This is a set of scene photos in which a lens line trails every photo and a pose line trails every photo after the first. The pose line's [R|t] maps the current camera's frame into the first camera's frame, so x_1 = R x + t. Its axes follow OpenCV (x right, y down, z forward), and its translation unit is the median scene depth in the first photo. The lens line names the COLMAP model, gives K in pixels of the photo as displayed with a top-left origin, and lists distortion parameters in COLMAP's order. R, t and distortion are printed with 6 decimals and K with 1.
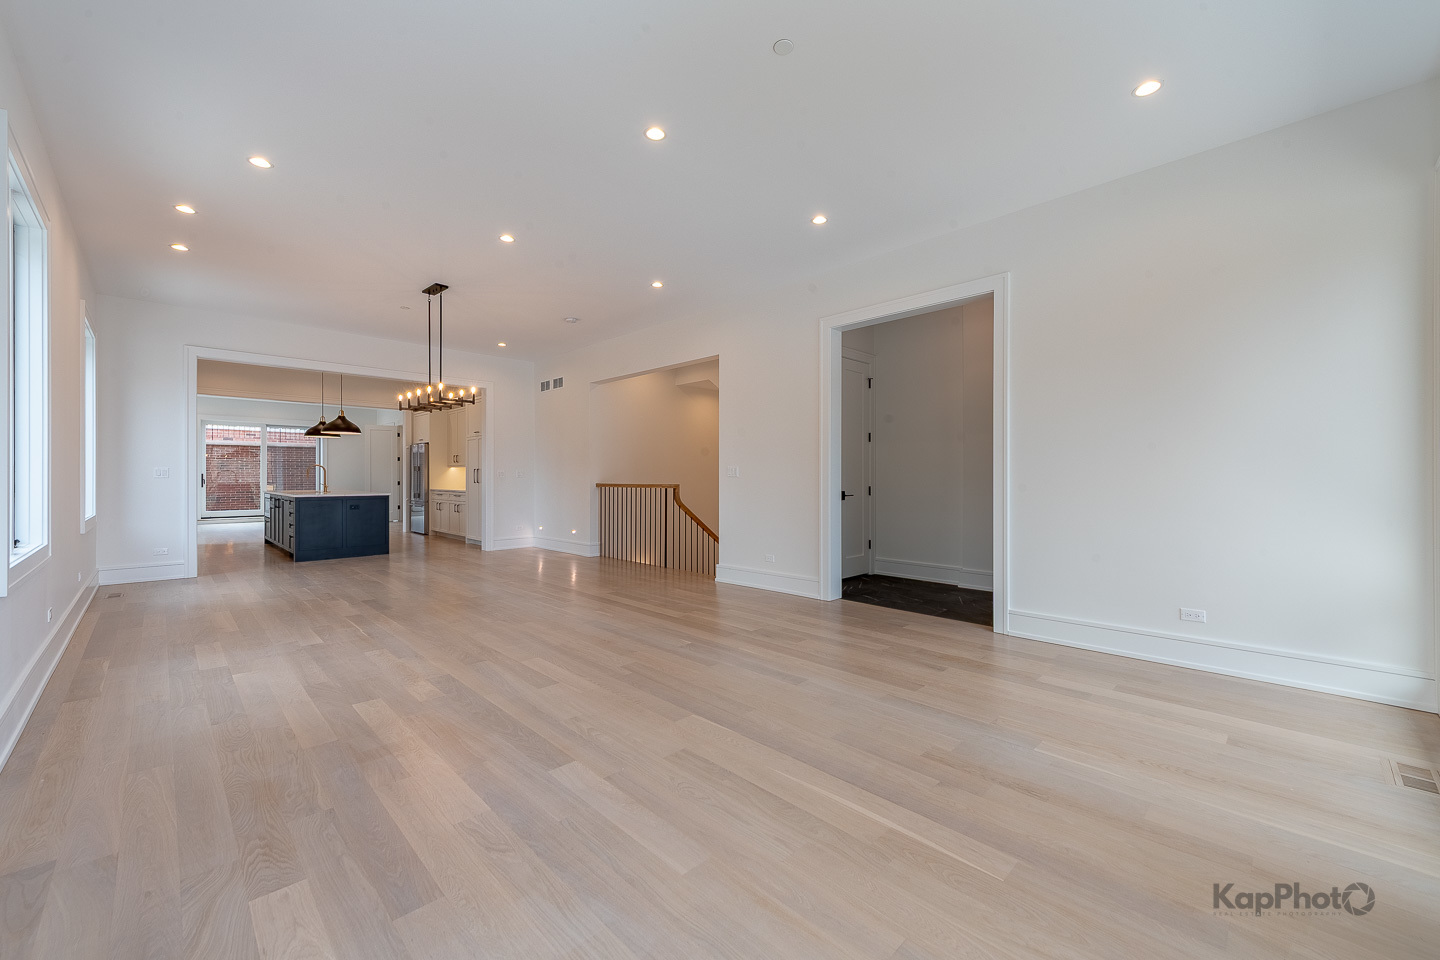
lens RADIAL K [[576.3, 0, 725.9], [0, 576.3, 455.5], [0, 0, 1]] dist [0.007910, -0.000529]
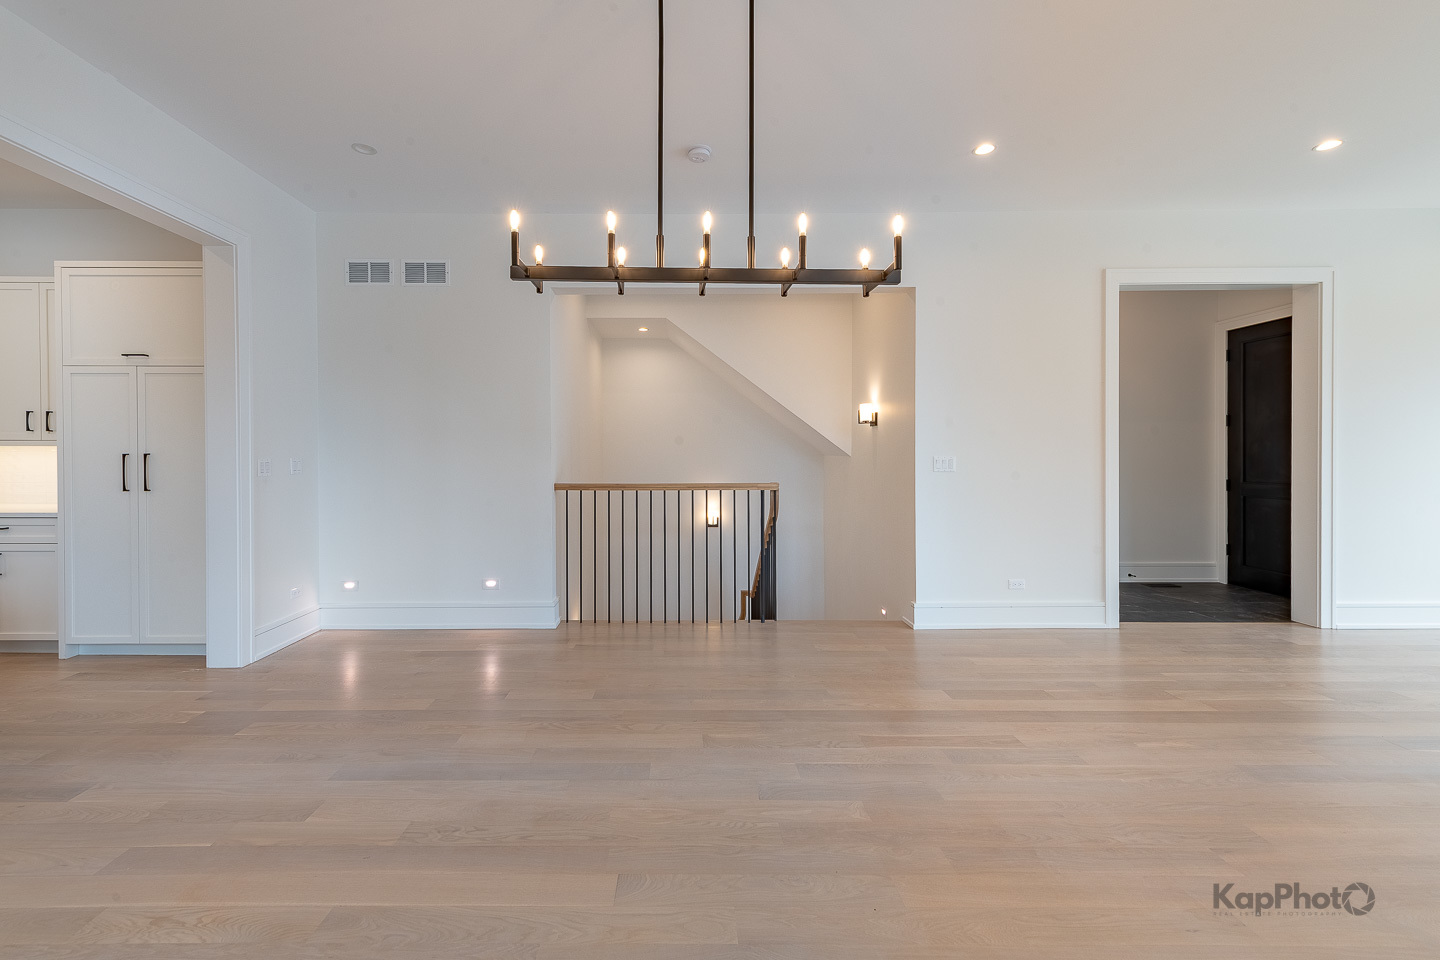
lens RADIAL K [[575.4, 0, 682.3], [0, 575.4, 457.8], [0, 0, 1]] dist [0.004538, -0.000126]
pose [[0.697935, 0.022078, 0.715821, -0.482005], [-0.025457, 0.999658, -0.006011, 0.022707], [-0.715708, -0.014027, 0.698258, 0.525869]]
